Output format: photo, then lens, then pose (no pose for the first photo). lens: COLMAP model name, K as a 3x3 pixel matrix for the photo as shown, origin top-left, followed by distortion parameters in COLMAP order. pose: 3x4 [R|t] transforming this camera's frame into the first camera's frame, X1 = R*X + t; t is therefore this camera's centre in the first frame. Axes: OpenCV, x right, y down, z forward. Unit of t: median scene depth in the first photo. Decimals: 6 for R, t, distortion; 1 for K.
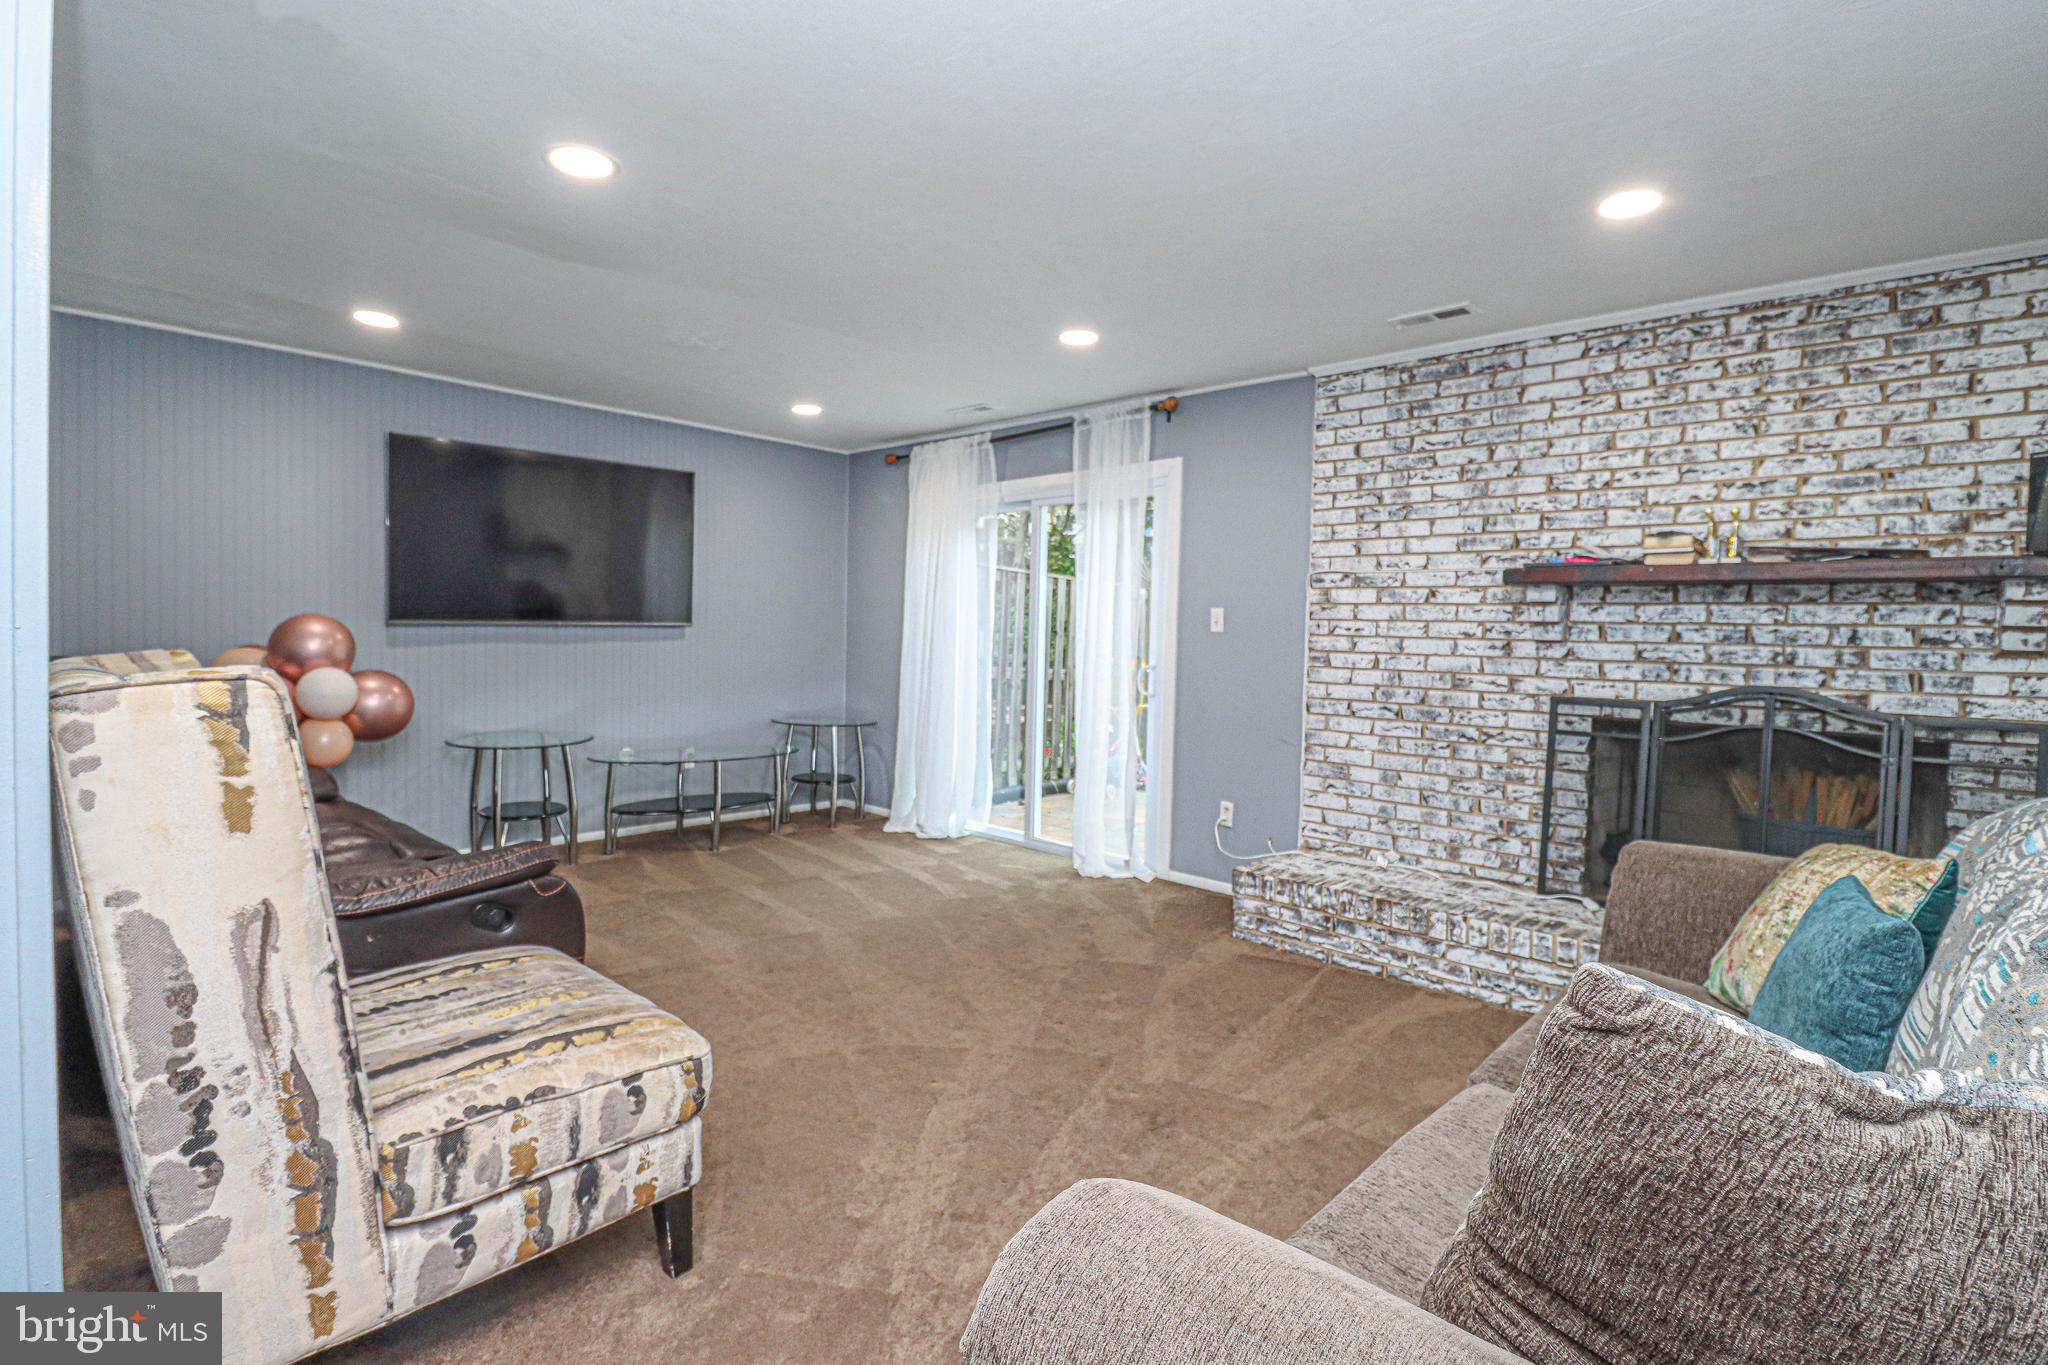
lens RADIAL K [[975.3, 0, 1046.6], [0, 975.3, 673.4], [0, 0, 1]] dist [0.000930, -0.014477]
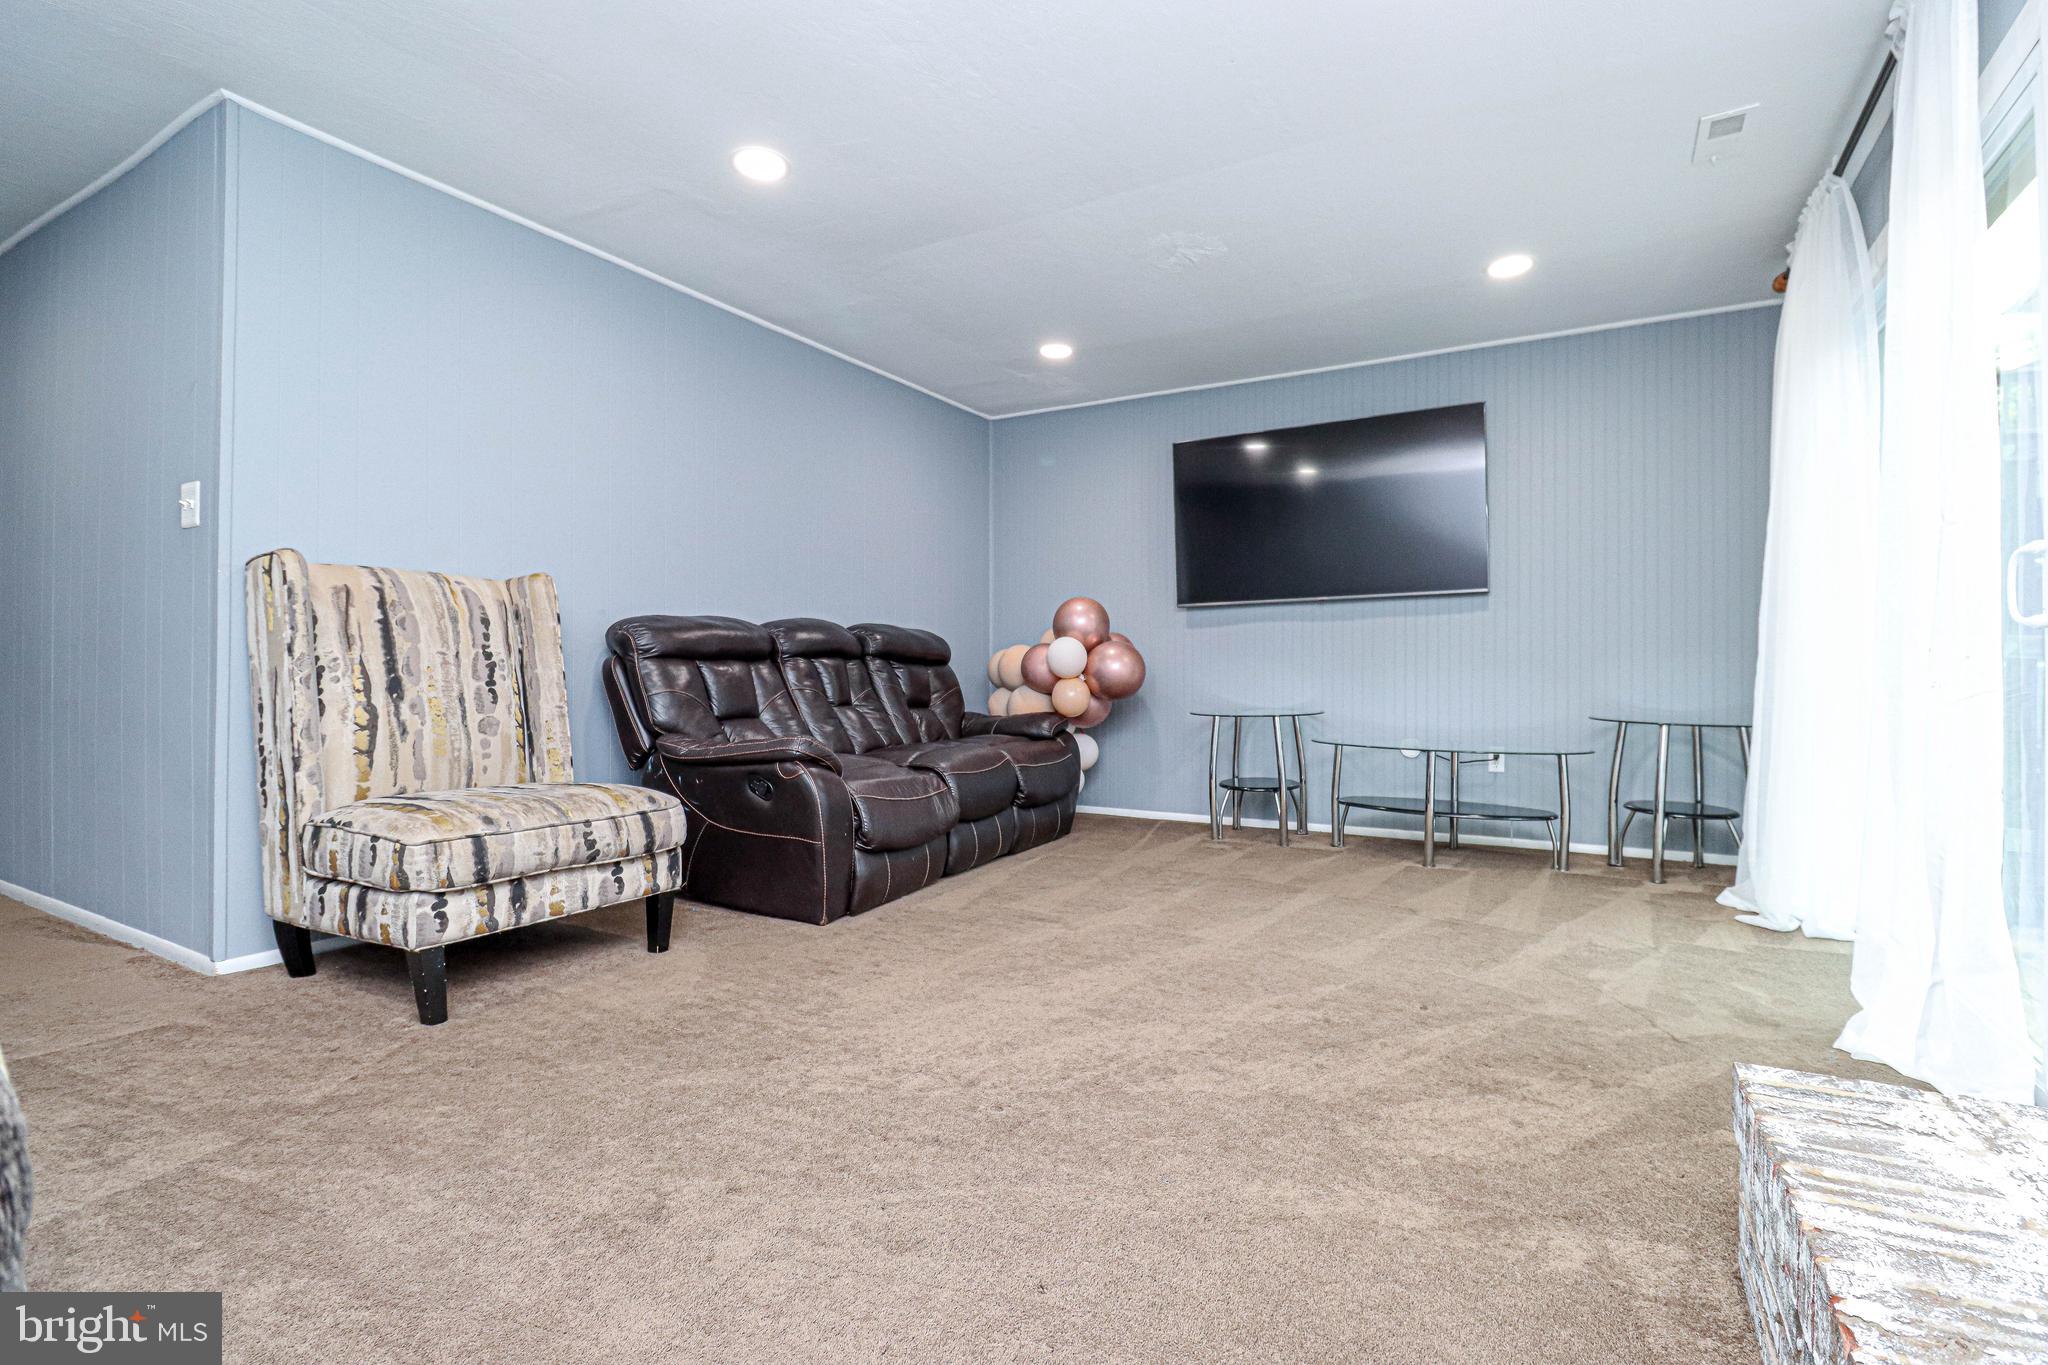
lens RADIAL K [[975.3, 0, 1046.6], [0, 975.3, 673.4], [0, 0, 1]] dist [0.000930, -0.014477]
pose [[0.229843, -0.023870, -0.972935, 0.497950], [-0.035043, 0.998848, -0.032785, 0.085708], [0.972597, 0.041630, 0.228742, 0.703782]]
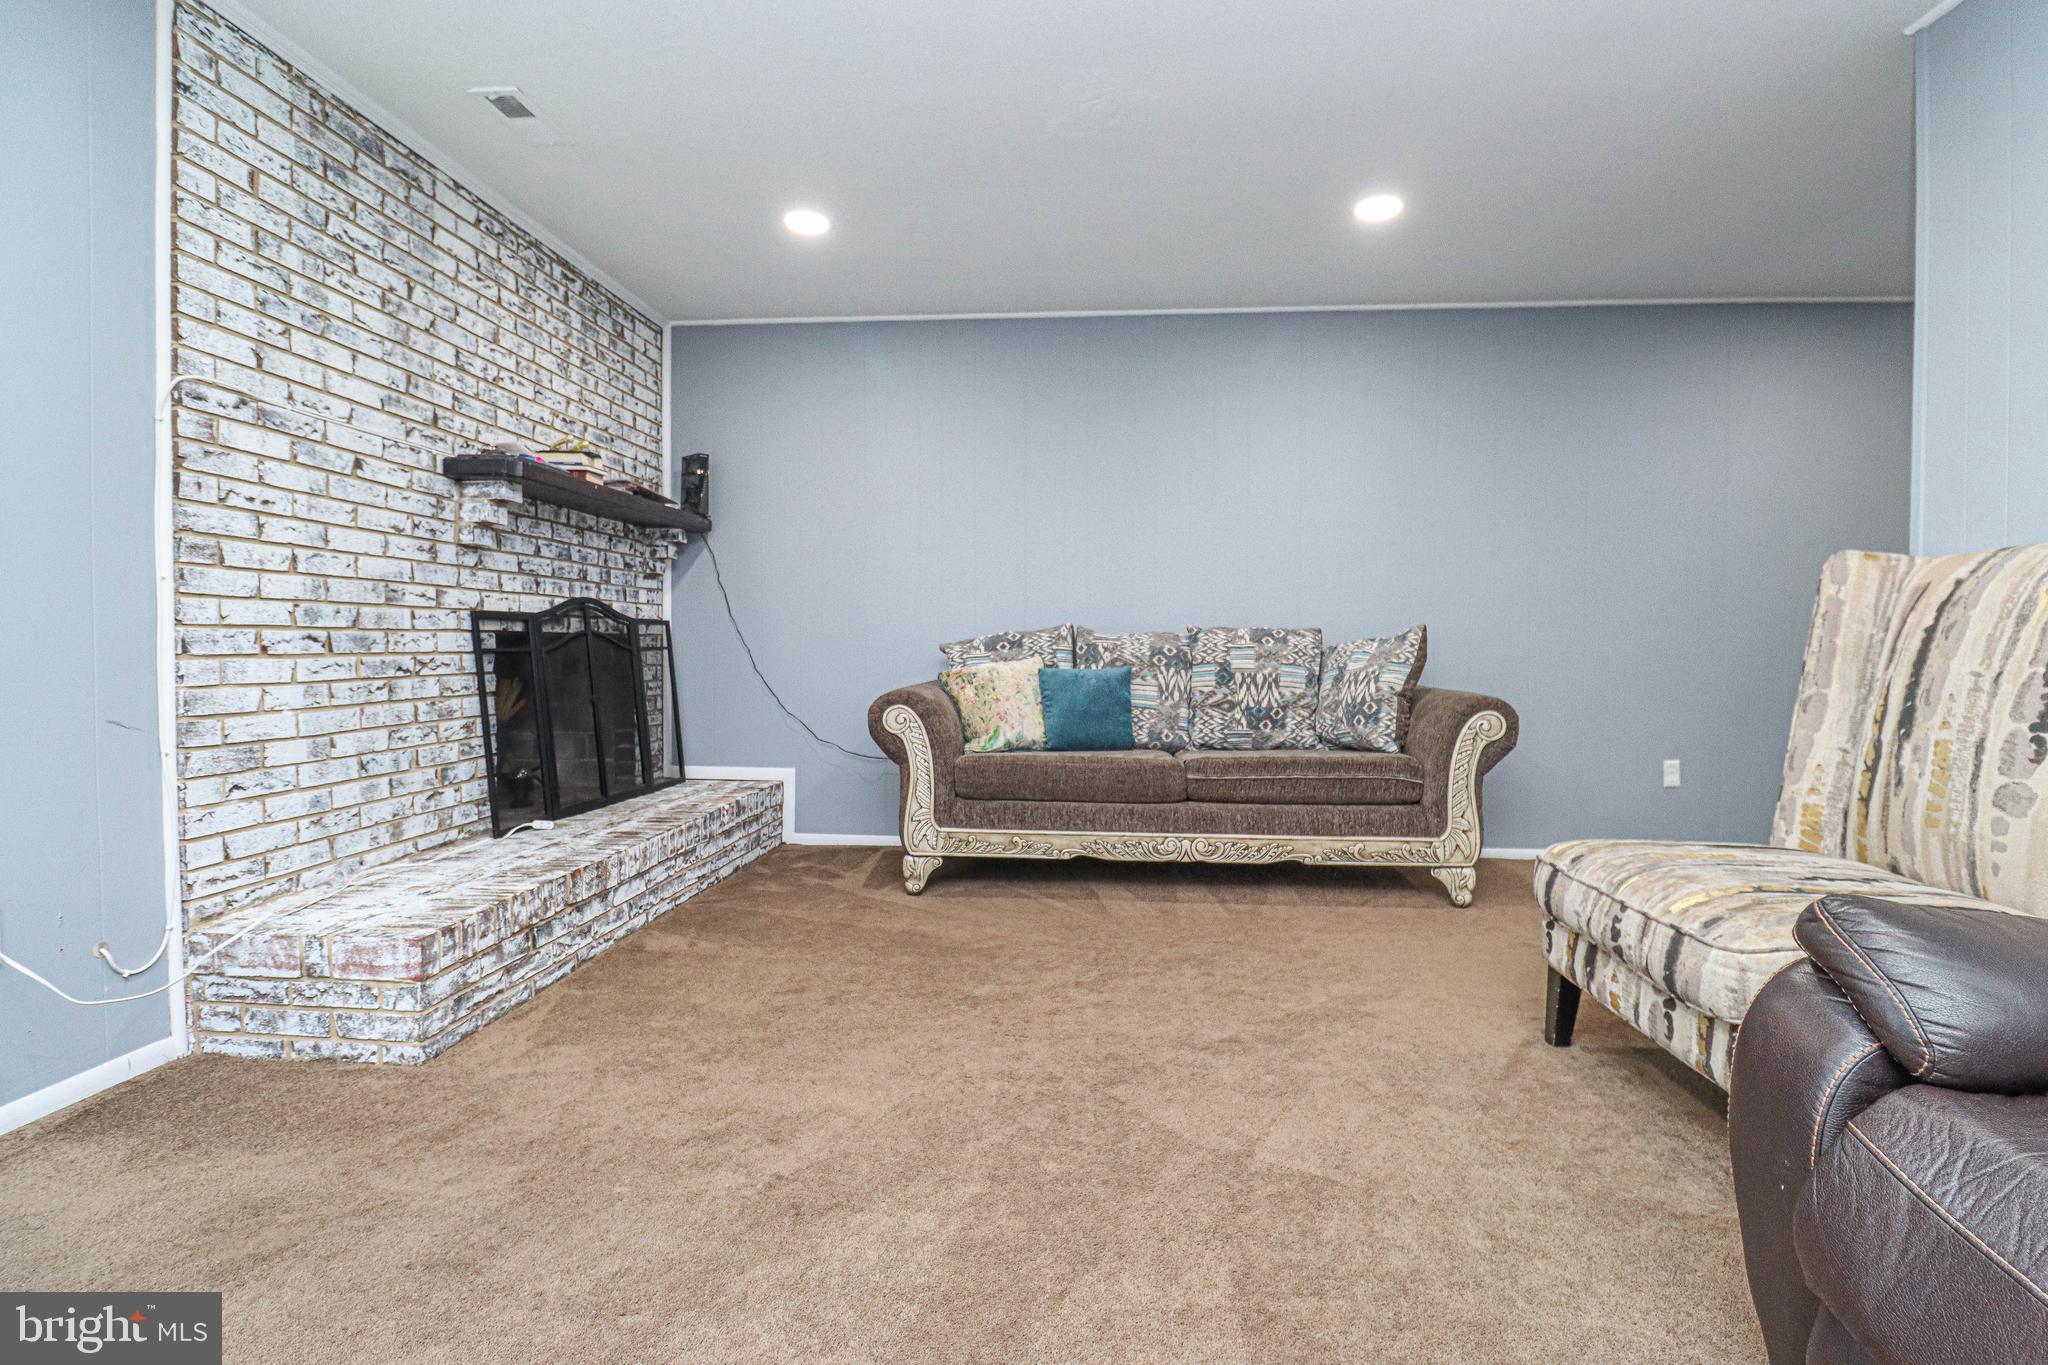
lens RADIAL K [[975.3, 0, 1046.6], [0, 975.3, 673.4], [0, 0, 1]] dist [0.000930, -0.014477]
pose [[-0.630261, -0.051270, 0.774688, -0.448070], [0.010204, 0.997184, 0.074297, 0.019037], [-0.776316, 0.054731, -0.627963, 1.093671]]
